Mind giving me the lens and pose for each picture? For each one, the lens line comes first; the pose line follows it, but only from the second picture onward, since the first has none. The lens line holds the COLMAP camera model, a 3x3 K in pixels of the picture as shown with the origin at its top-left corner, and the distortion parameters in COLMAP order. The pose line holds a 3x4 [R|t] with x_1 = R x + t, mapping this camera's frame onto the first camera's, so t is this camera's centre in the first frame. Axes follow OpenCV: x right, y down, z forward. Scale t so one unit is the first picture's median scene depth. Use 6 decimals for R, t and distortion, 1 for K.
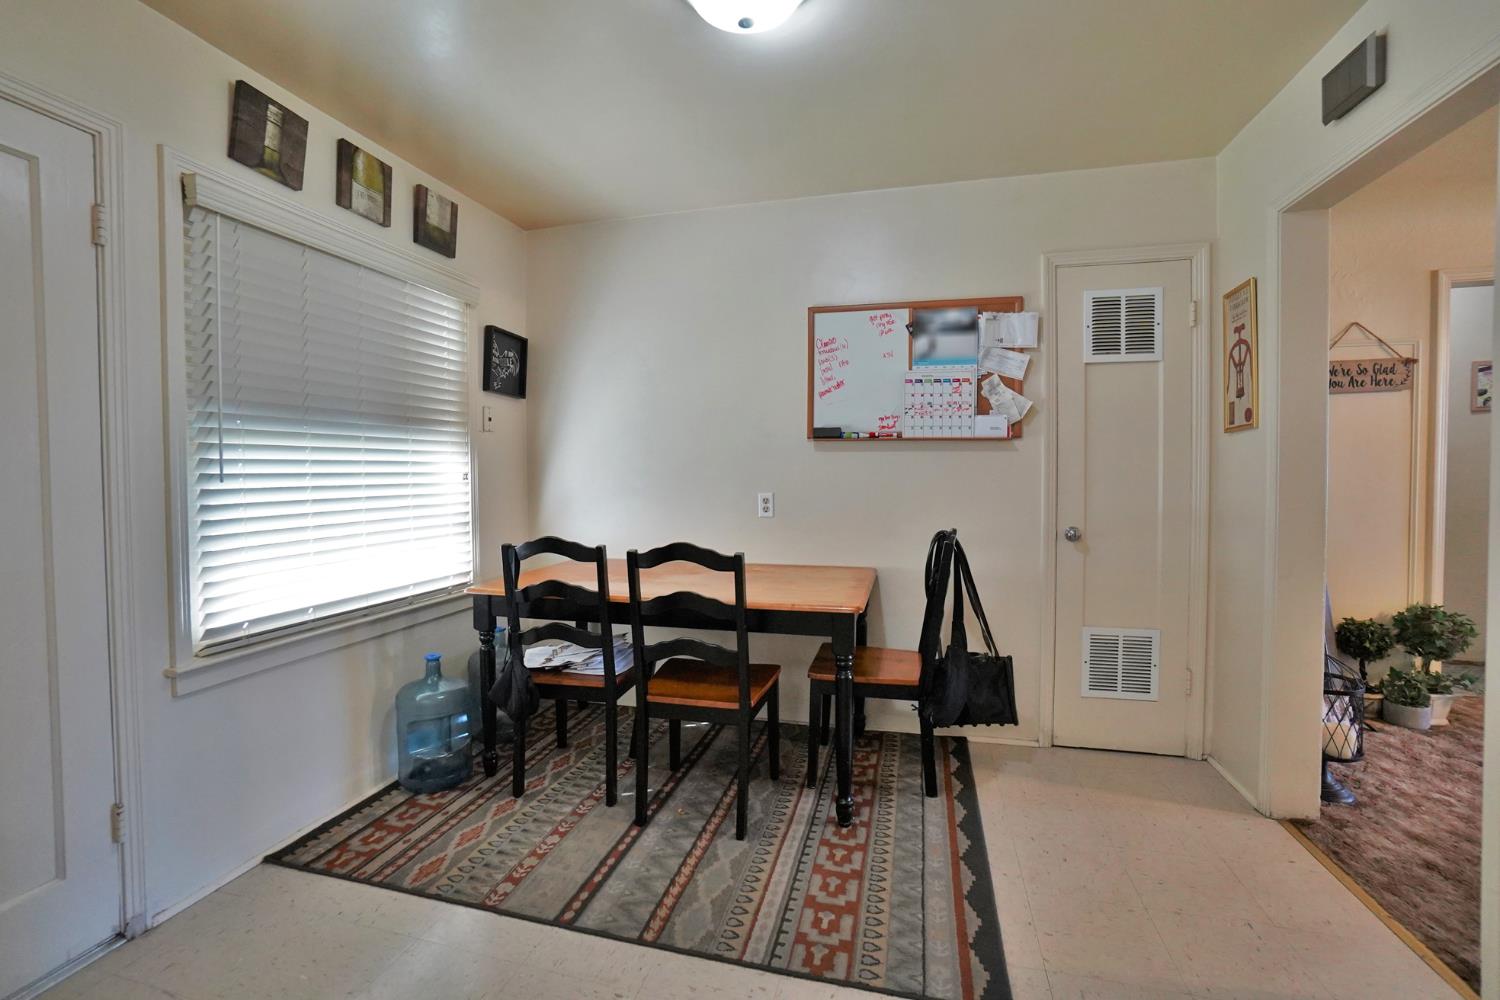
lens RADIAL K [[652.5, 0, 751.6], [0, 652.5, 494.4], [0, 0, 1]] dist [0.001660, 0.000421]
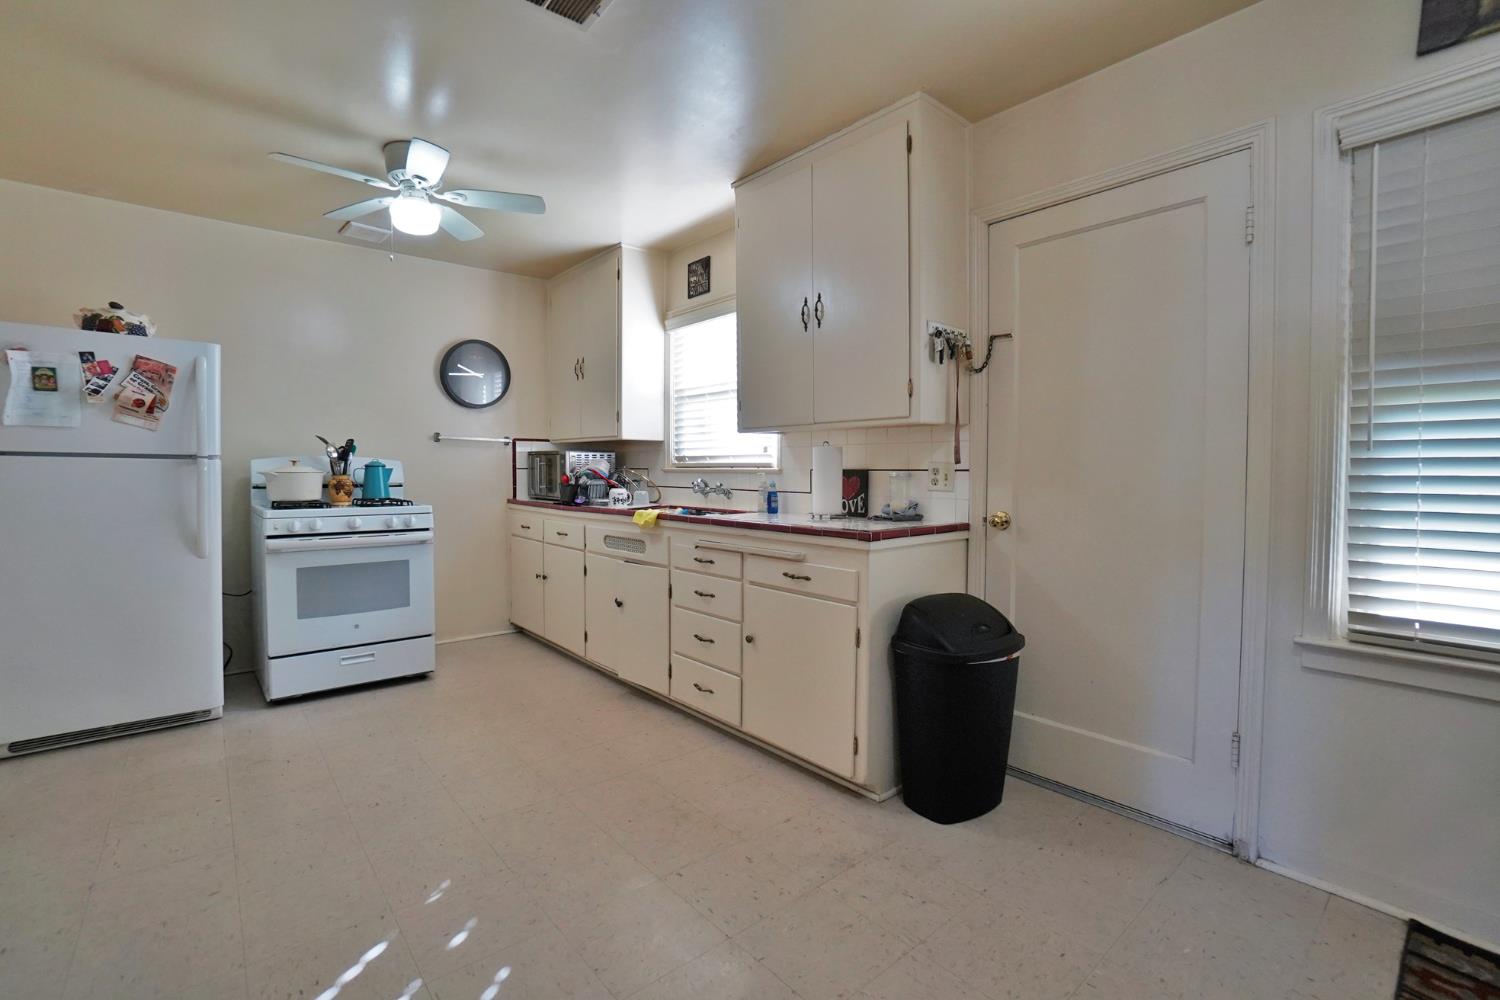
lens RADIAL K [[652.5, 0, 751.1], [0, 652.5, 488.2], [0, 0, 1]] dist [0.001660, 0.000421]
pose [[-0.573873, 0.027630, -0.818478, 0.372311], [-0.020524, 0.998632, 0.048101, 0.007361], [0.818687, 0.044402, -0.572520, 0.793621]]
